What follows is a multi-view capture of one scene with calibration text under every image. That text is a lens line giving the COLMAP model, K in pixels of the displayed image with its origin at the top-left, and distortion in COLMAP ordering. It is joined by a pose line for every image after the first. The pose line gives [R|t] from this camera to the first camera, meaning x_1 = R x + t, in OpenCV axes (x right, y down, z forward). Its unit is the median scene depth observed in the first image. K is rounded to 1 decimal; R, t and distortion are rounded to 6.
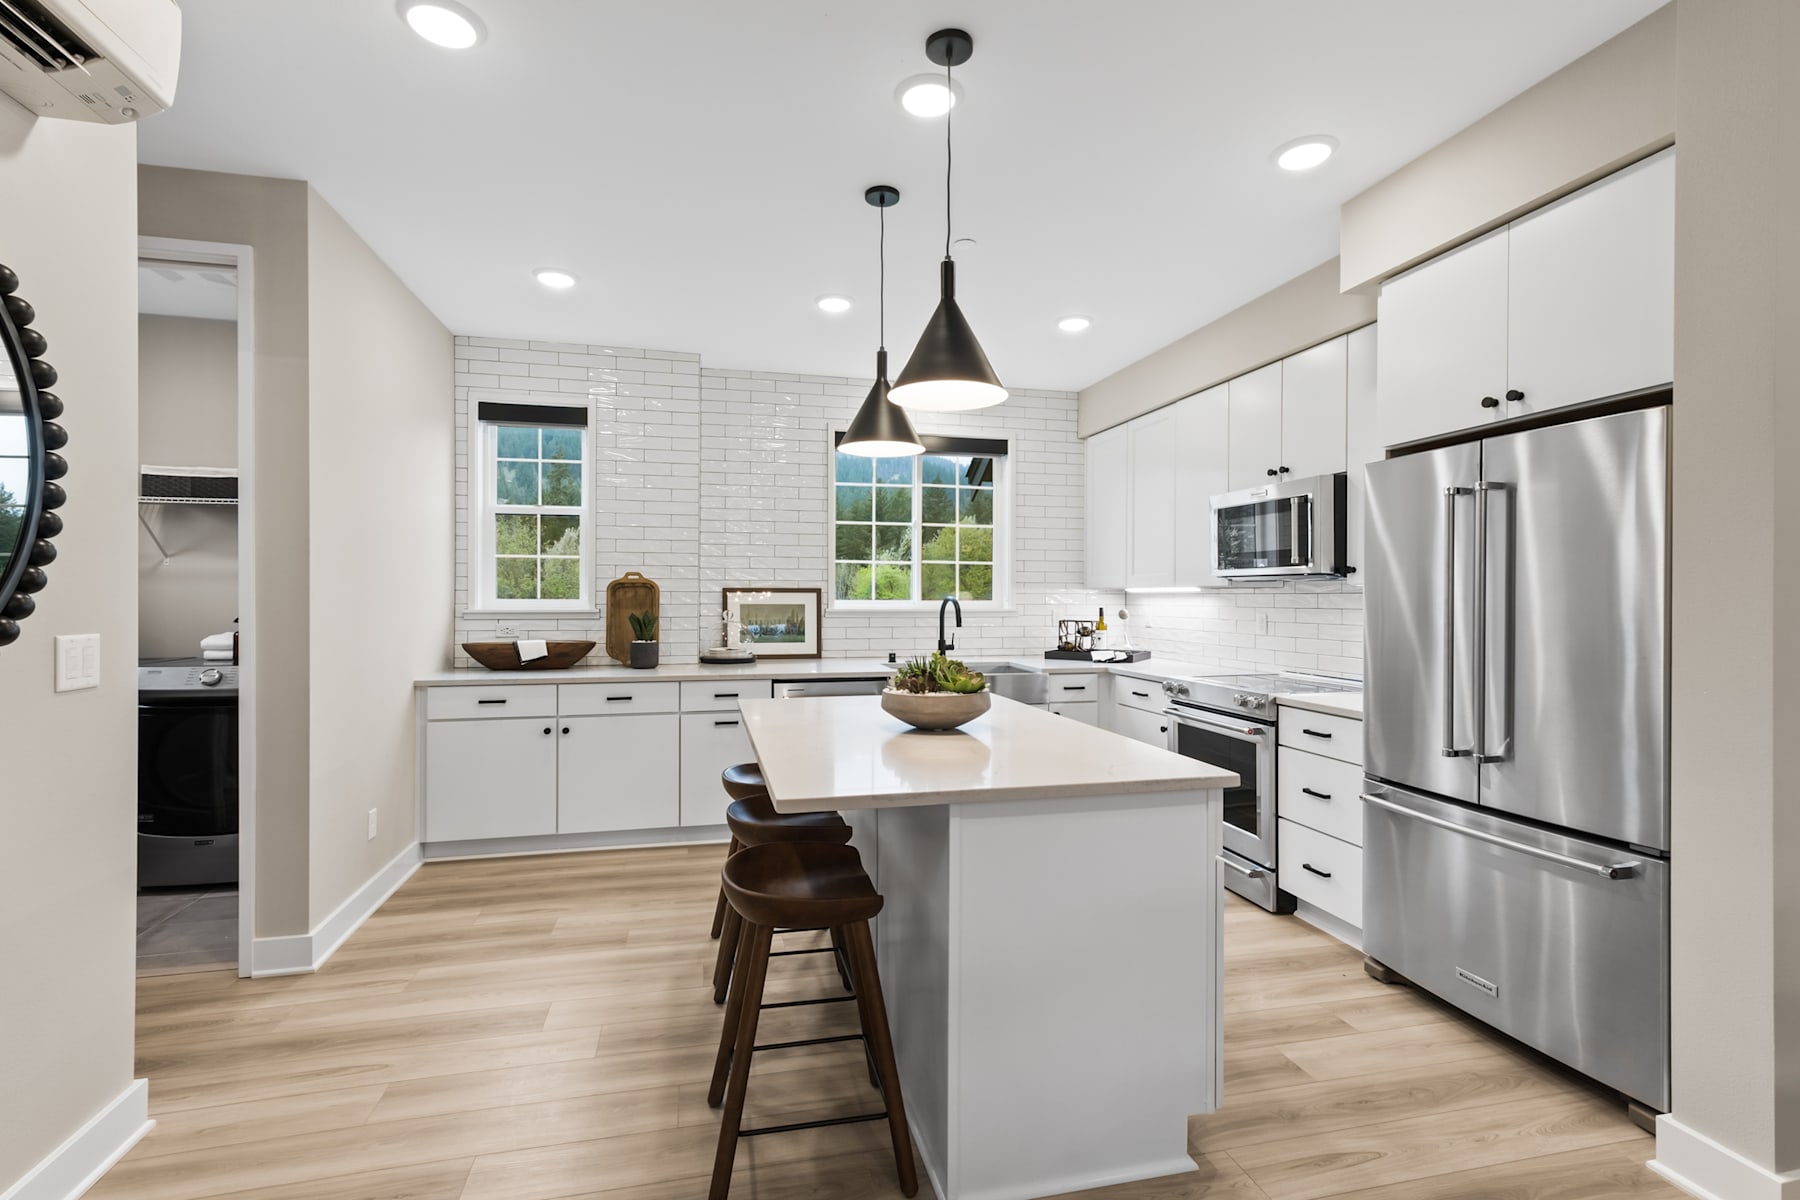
lens RADIAL K [[791.6, 0, 897.0], [0, 791.6, 605.8], [0, 0, 1]] dist [0.000359, 0.001412]
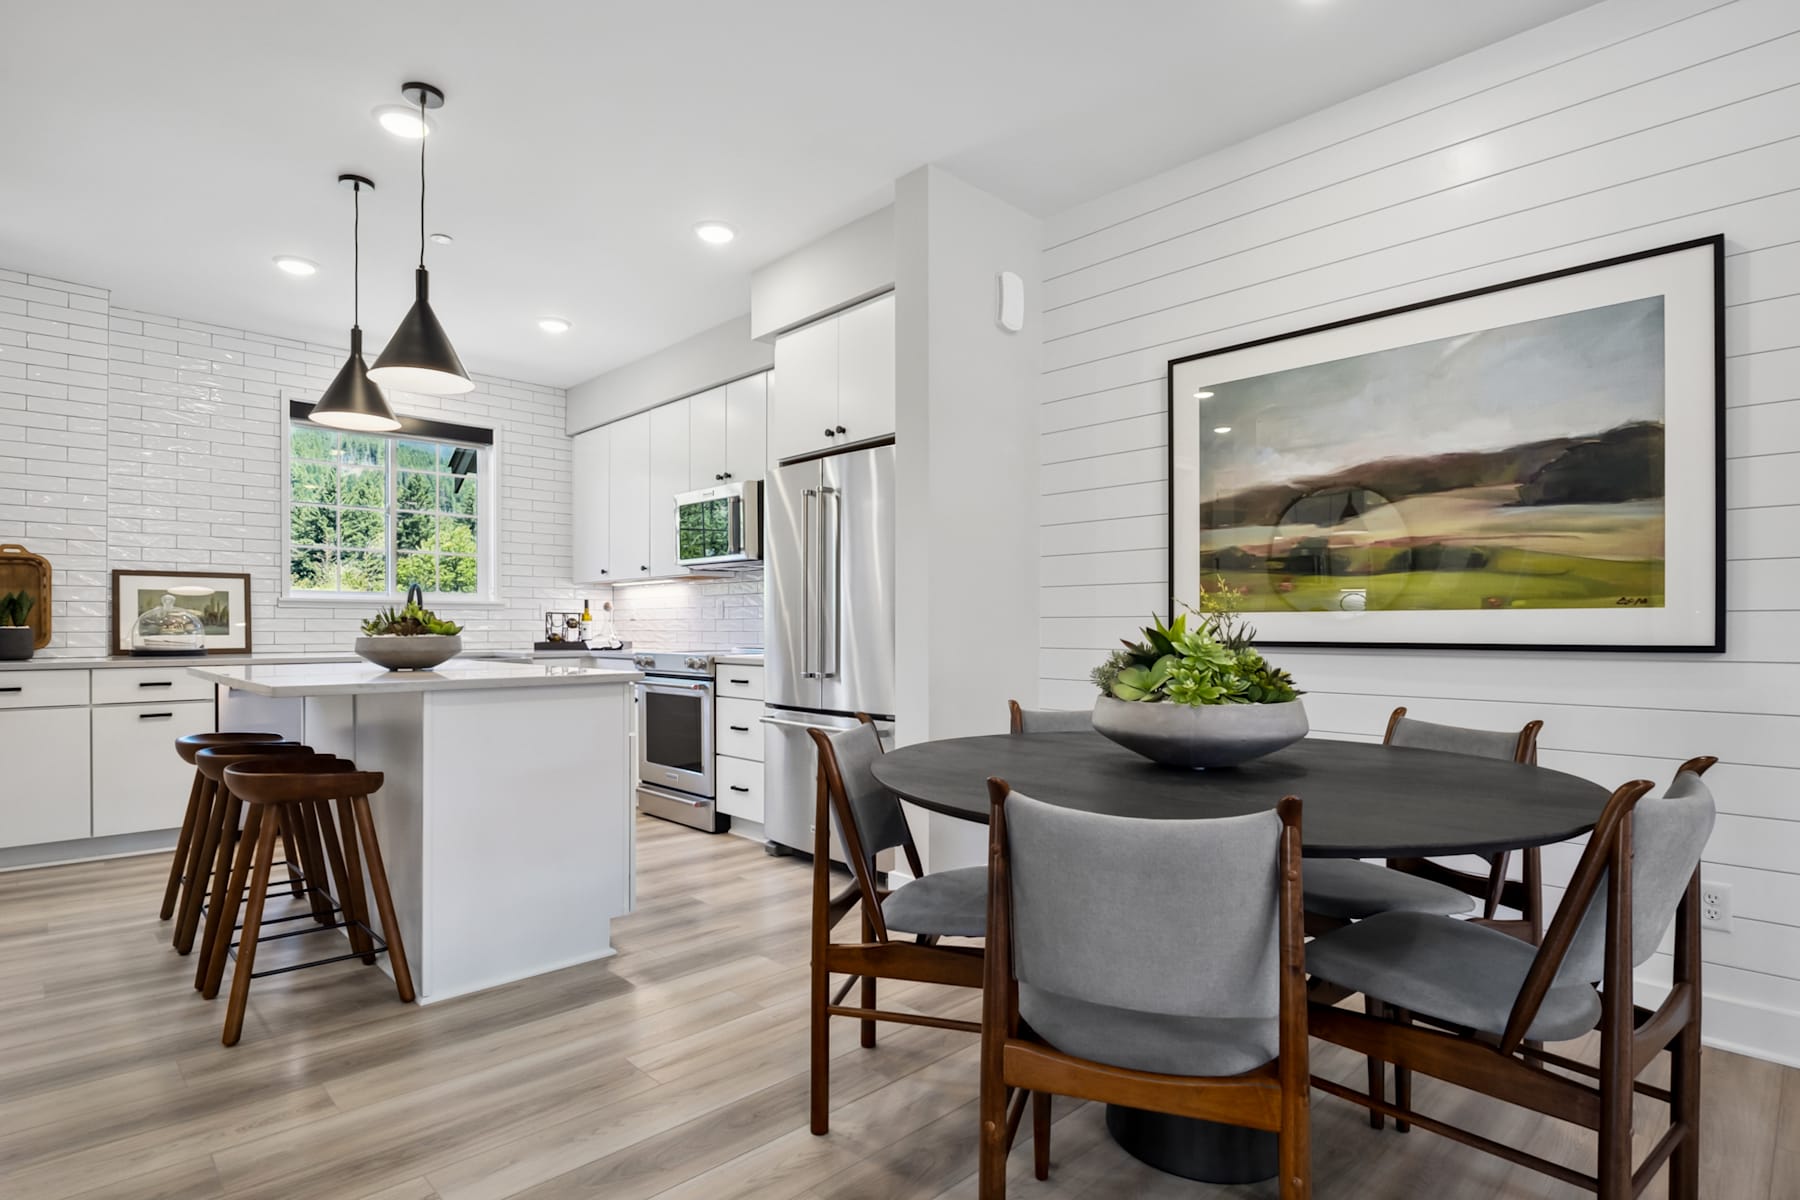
lens RADIAL K [[933.5, 0, 848.8], [0, 933.5, 654.0], [0, 0, 1]] dist [-0.021592, -0.001233]
pose [[0.884193, -0.004948, 0.467096, -0.015307], [-0.000830, 0.999926, 0.012162, 0.091026], [-0.467121, -0.011141, 0.884123, -0.380838]]
